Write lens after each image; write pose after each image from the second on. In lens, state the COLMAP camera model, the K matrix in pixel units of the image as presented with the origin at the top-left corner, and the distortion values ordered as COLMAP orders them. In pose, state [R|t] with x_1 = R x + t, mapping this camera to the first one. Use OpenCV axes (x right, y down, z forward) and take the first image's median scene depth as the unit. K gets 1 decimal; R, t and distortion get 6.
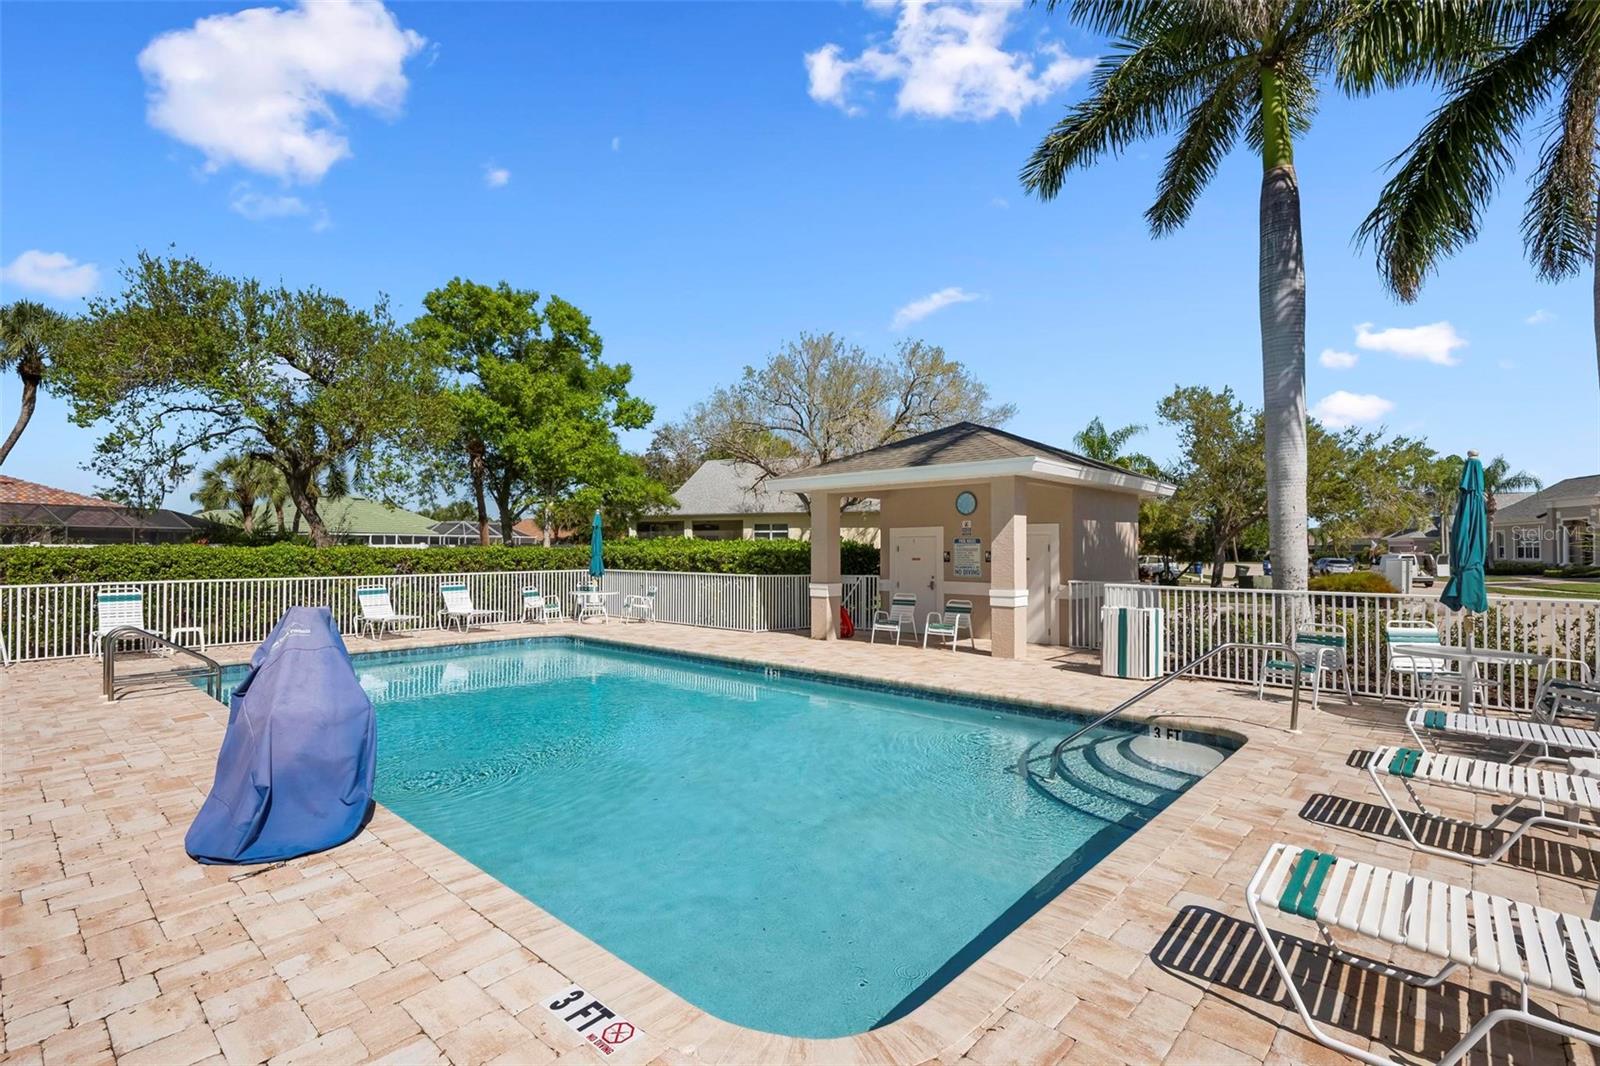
lens RADIAL K [[744.8, 0, 822.7], [0, 744.8, 523.7], [0, 0, 1]] dist [-0.002300, 0.001899]
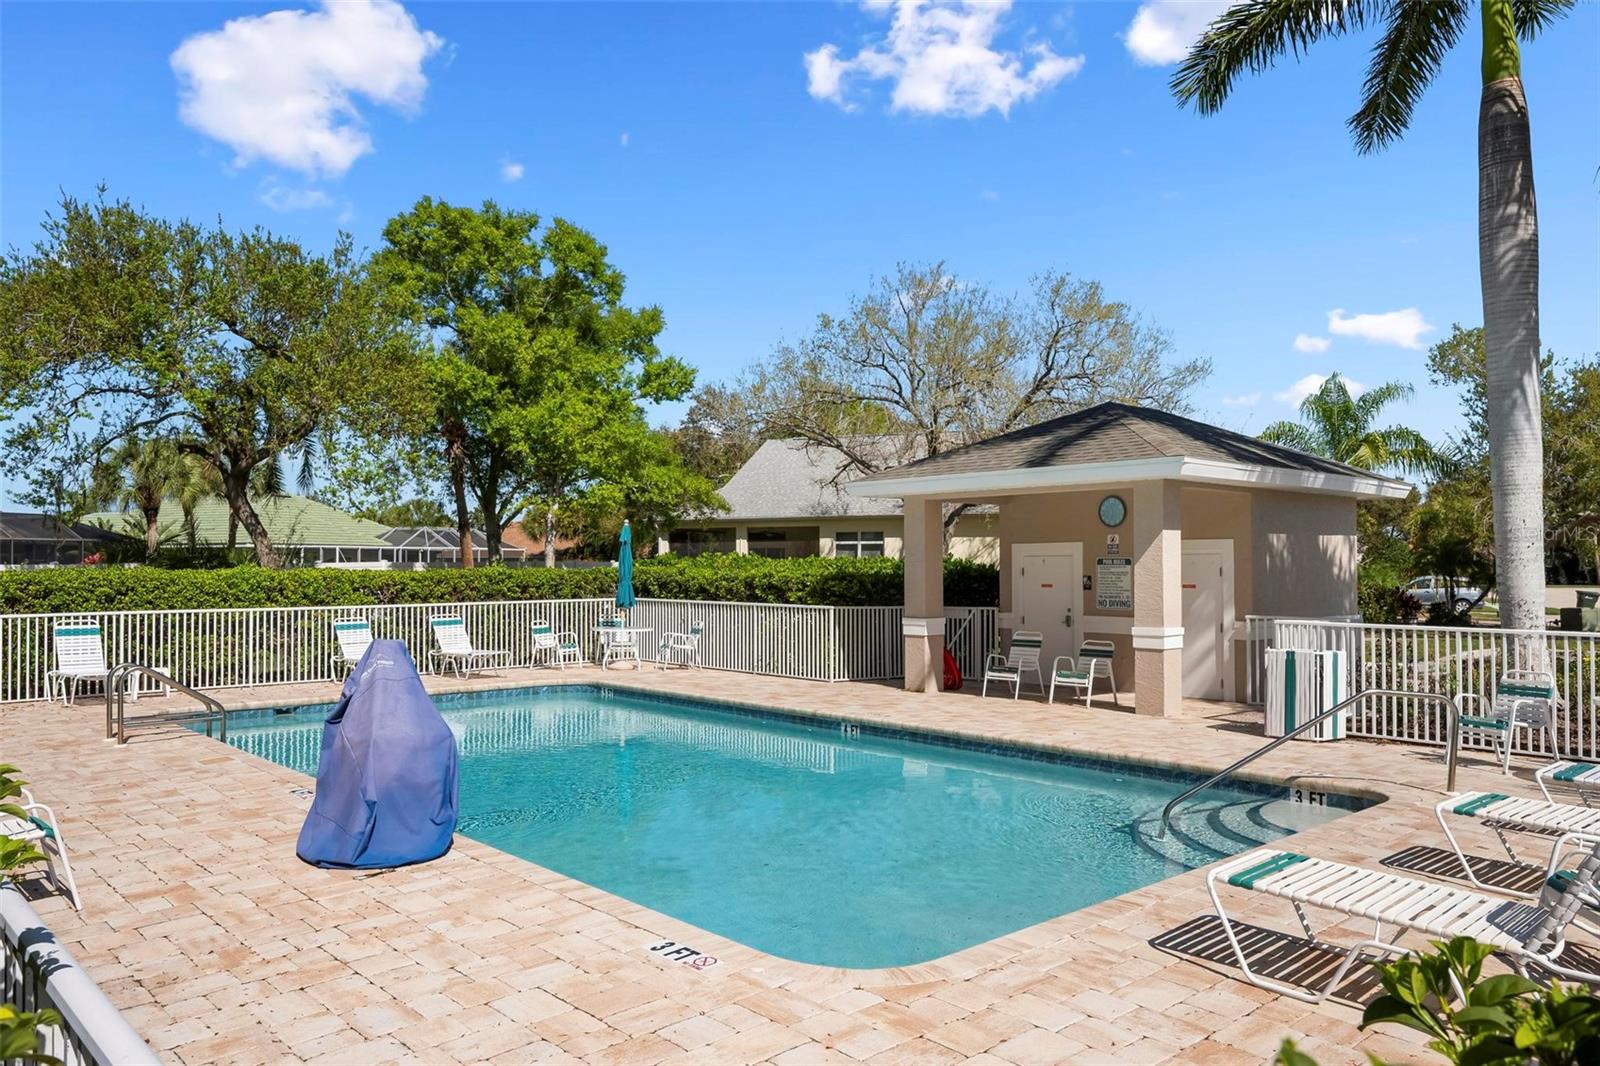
lens RADIAL K [[1134.5, 0, 796.6], [0, 1134.5, 538.8], [0, 0, 1]] dist [-0.009950, -0.000426]
pose [[0.991674, -0.005089, -0.128672, 0.023458], [0.006500, 0.999923, 0.010544, -0.012795], [0.128608, -0.011293, 0.991631, -0.152957]]
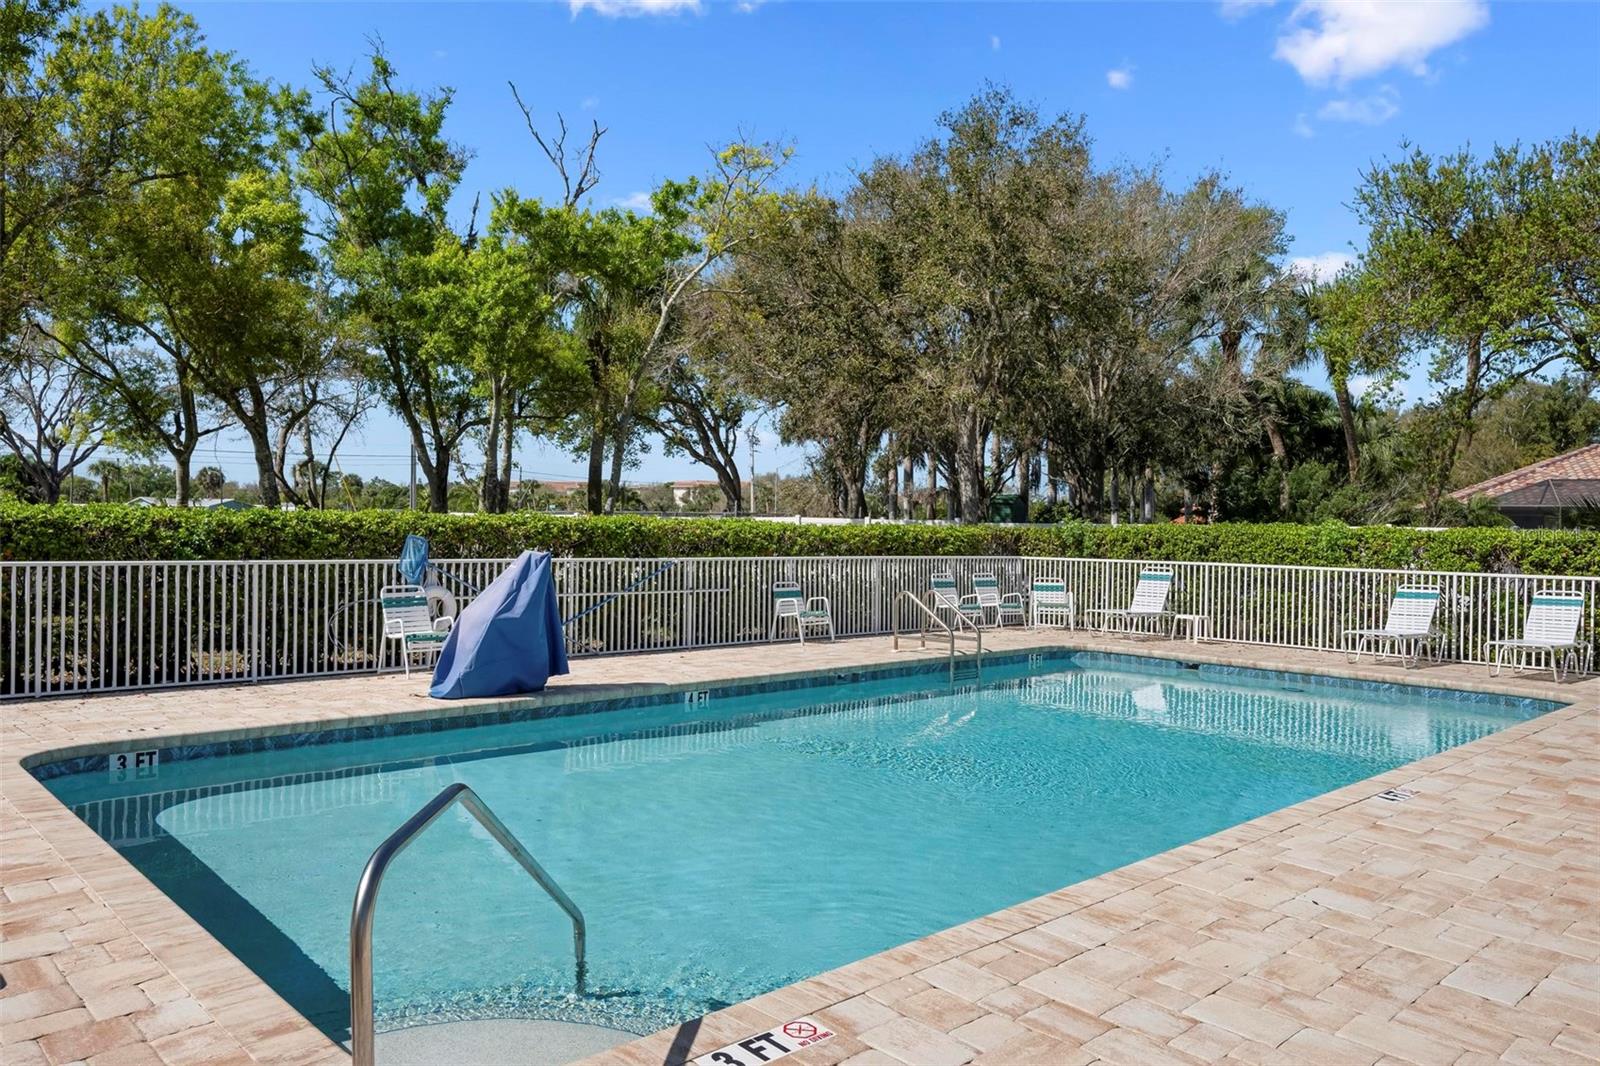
lens RADIAL K [[1134.5, 0, 750.1], [0, 1134.5, 527.7], [0, 0, 1]] dist [-0.009950, -0.000426]
pose [[-0.127029, 0.003806, -0.991892, 0.538386], [0.021072, 0.999777, 0.001138, 0.021811], [0.991675, -0.020757, -0.127081, 0.636005]]
